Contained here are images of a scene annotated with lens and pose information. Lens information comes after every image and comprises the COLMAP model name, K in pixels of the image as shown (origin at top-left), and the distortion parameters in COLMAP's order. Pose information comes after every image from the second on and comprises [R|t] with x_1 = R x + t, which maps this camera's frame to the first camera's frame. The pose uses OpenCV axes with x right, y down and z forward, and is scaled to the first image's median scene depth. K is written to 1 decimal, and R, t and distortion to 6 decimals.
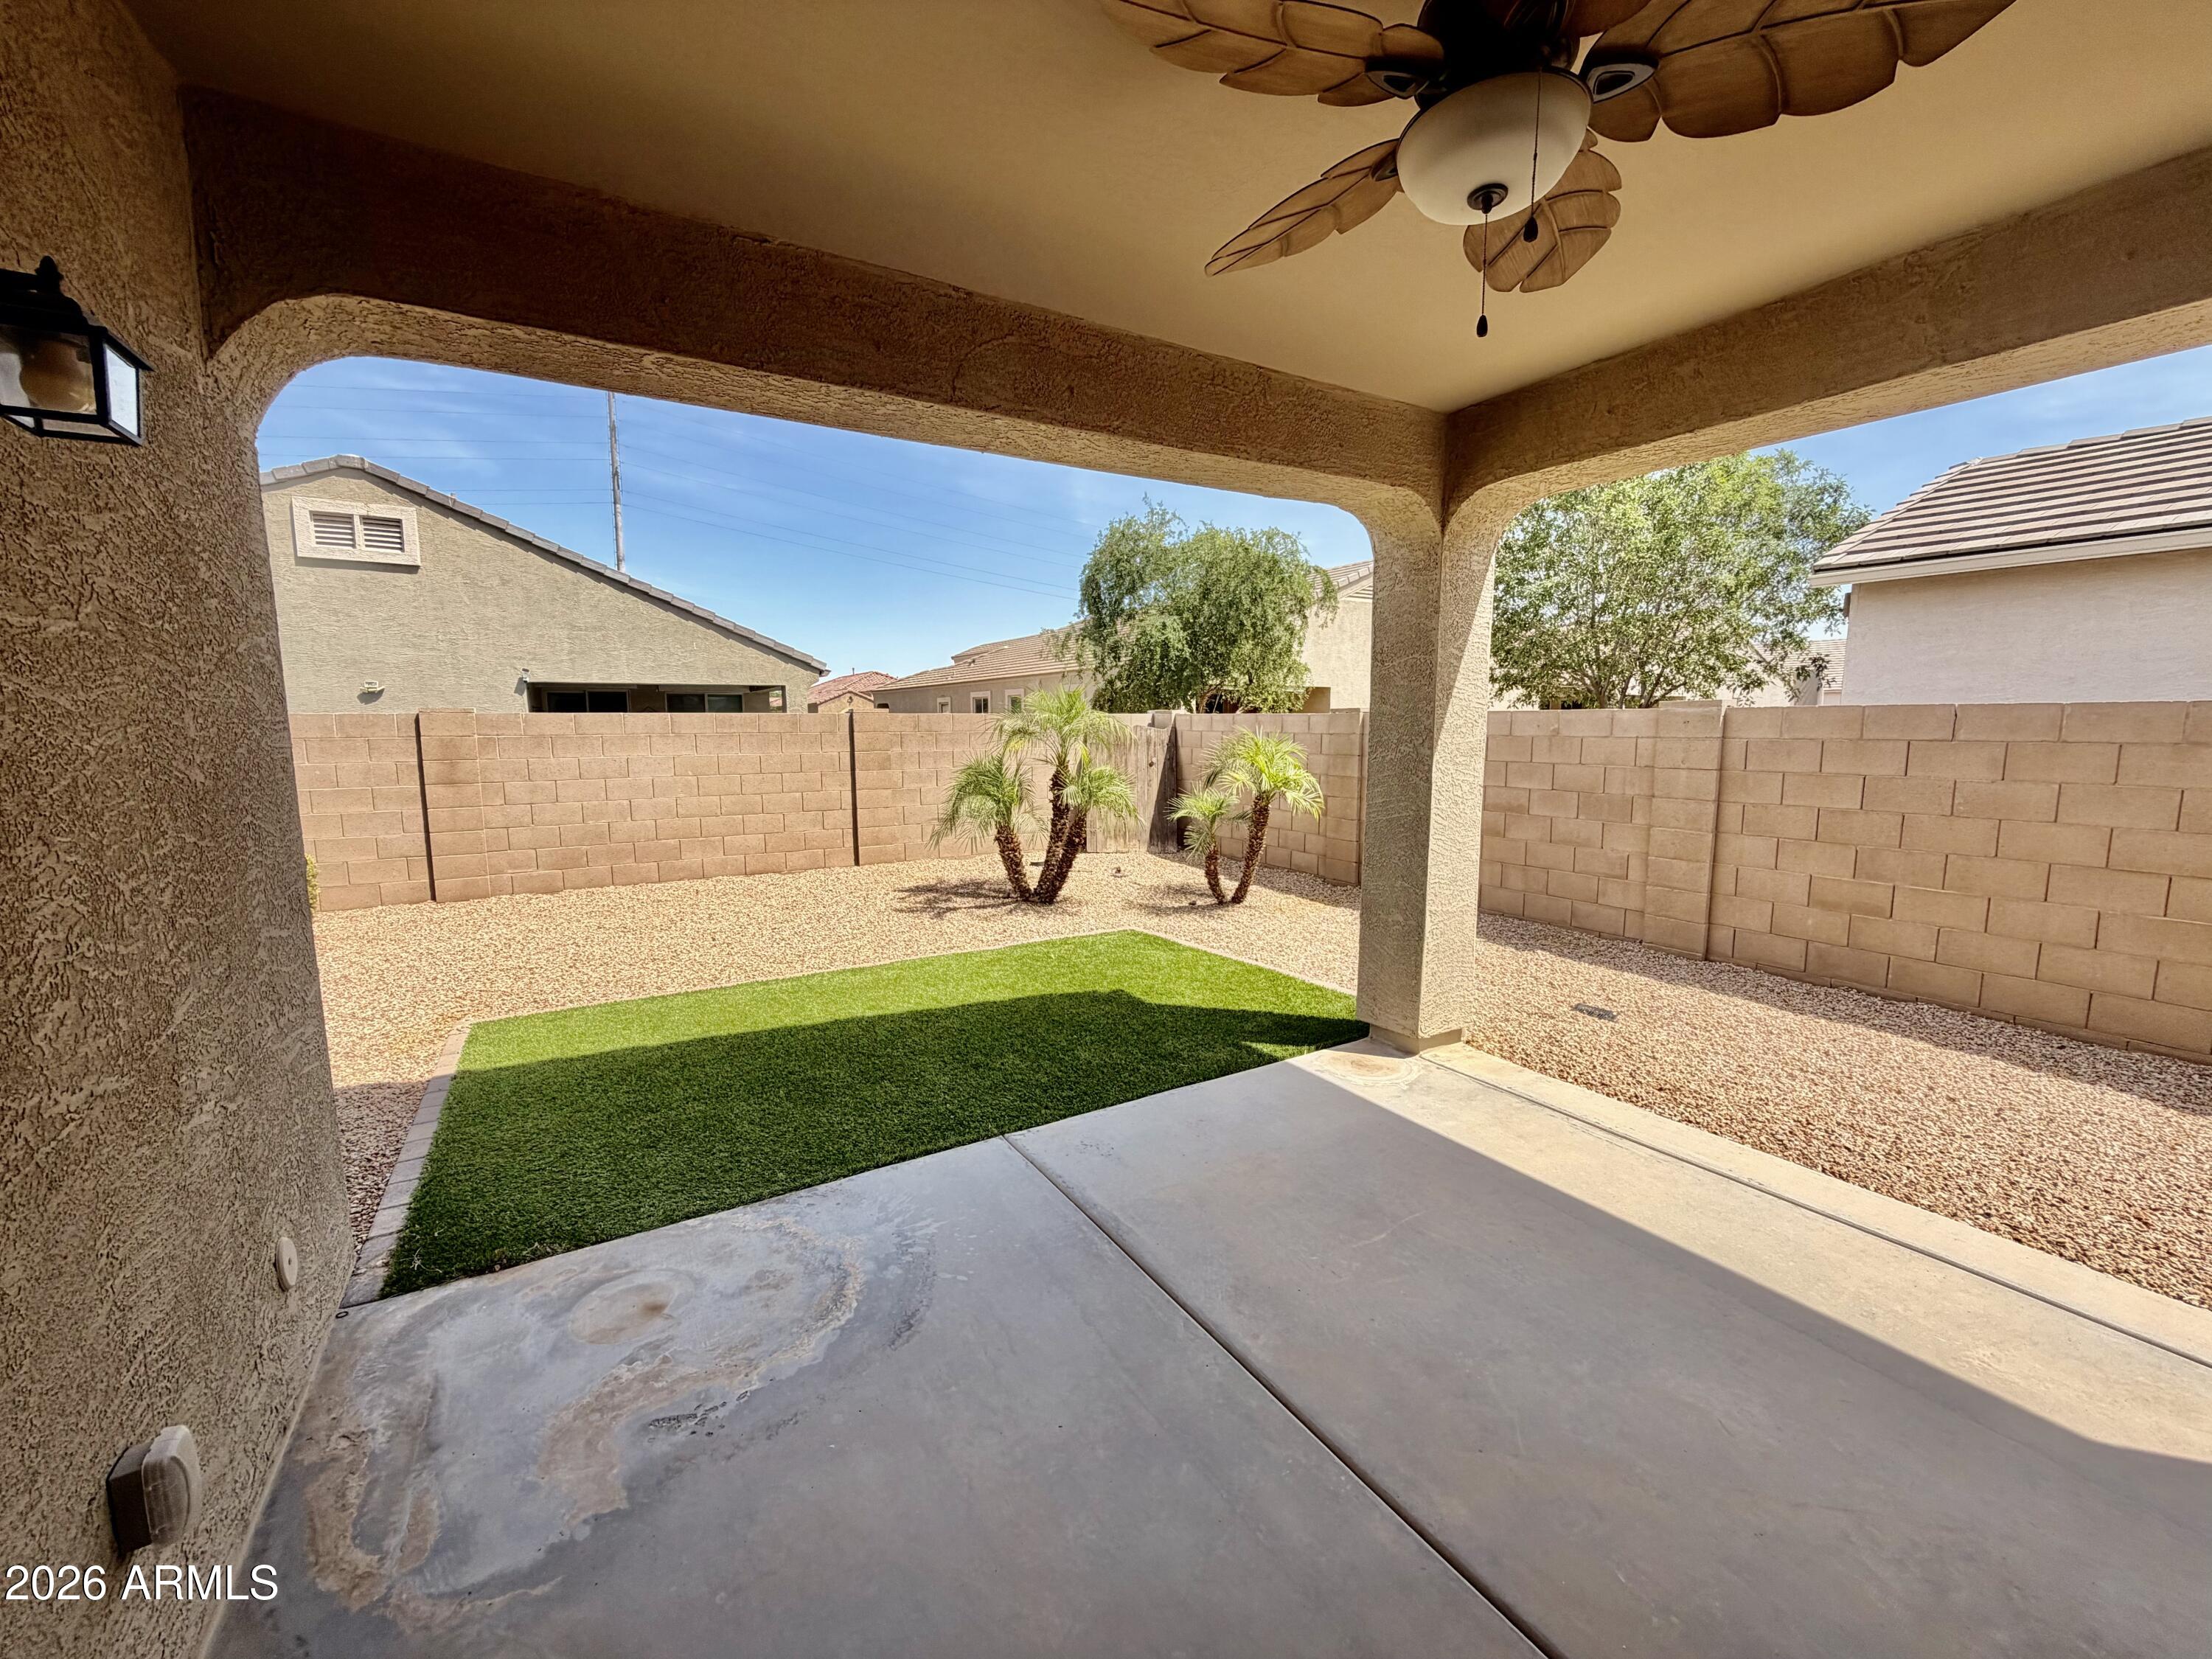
lens RADIAL K [[880.7, 0, 1100.2], [0, 880.7, 828.6], [0, 0, 1]] dist [-0.001695, 0.000261]
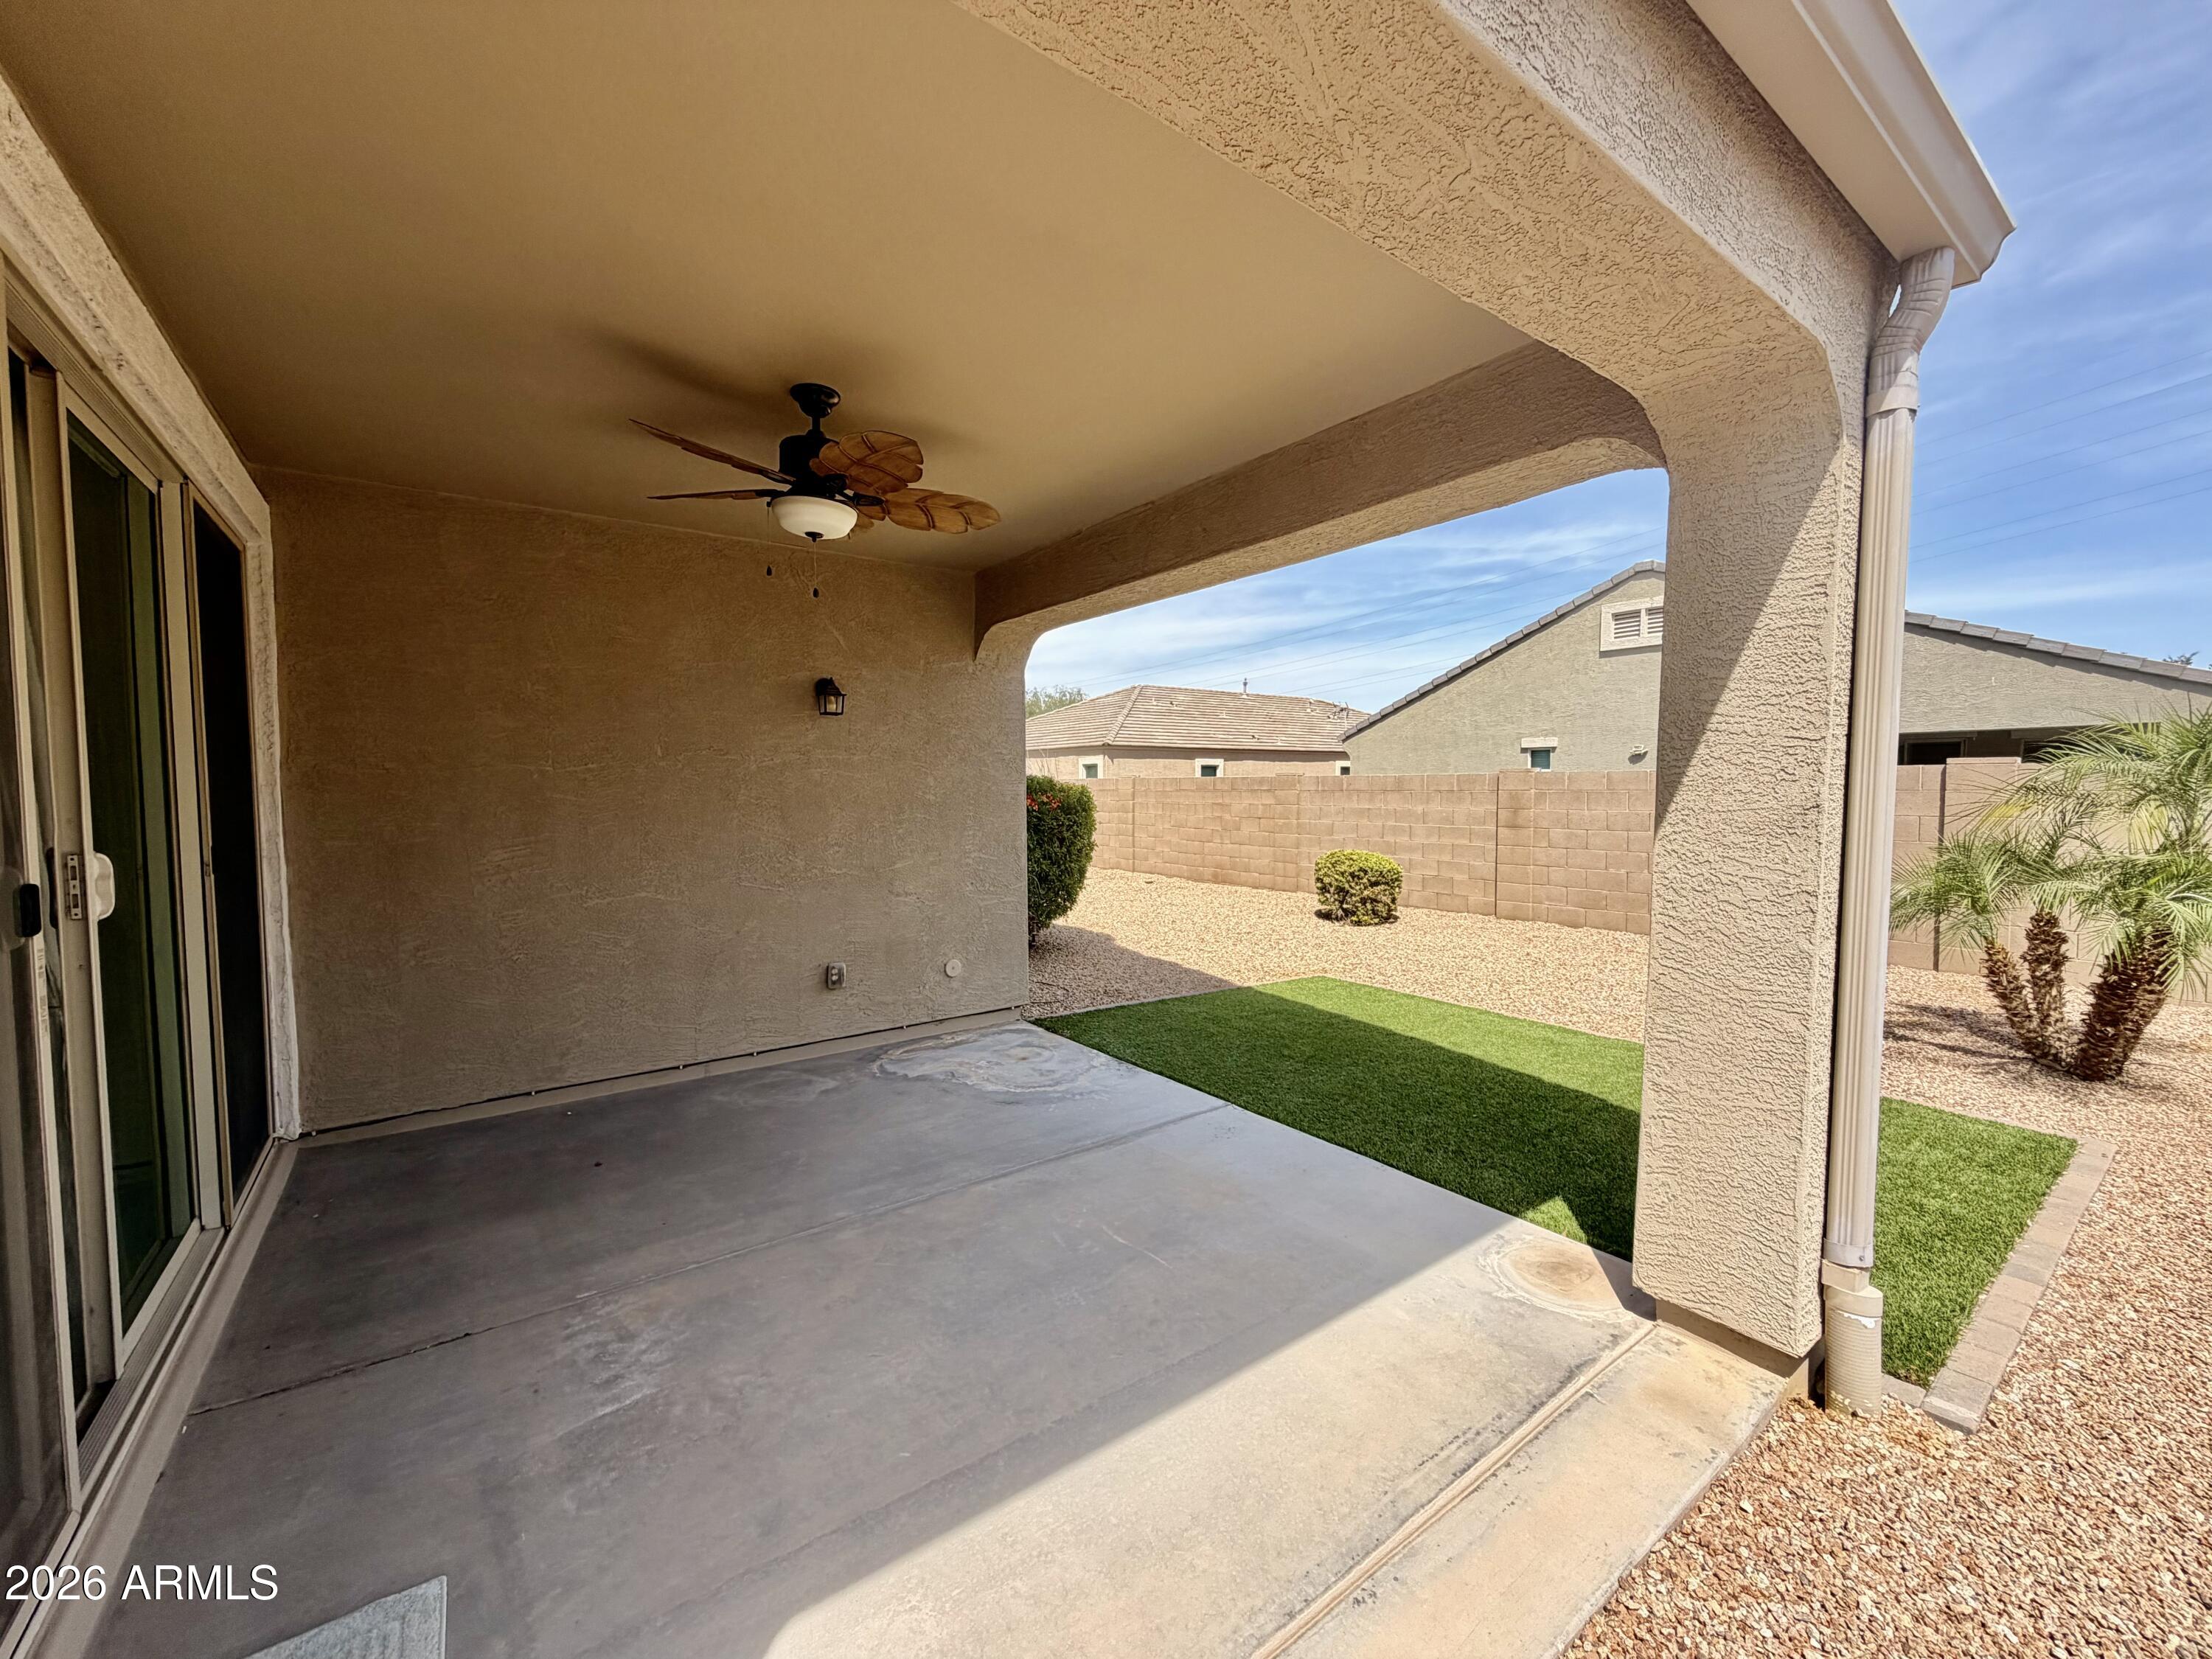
lens RADIAL K [[880.7, 0, 1100.2], [0, 880.7, 828.6], [0, 0, 1]] dist [-0.001695, 0.000261]
pose [[0.096078, 0.050415, -0.994096, 0.904600], [-0.114957, 0.992596, 0.039229, -0.057034], [0.988713, 0.110509, 0.101162, 0.526729]]
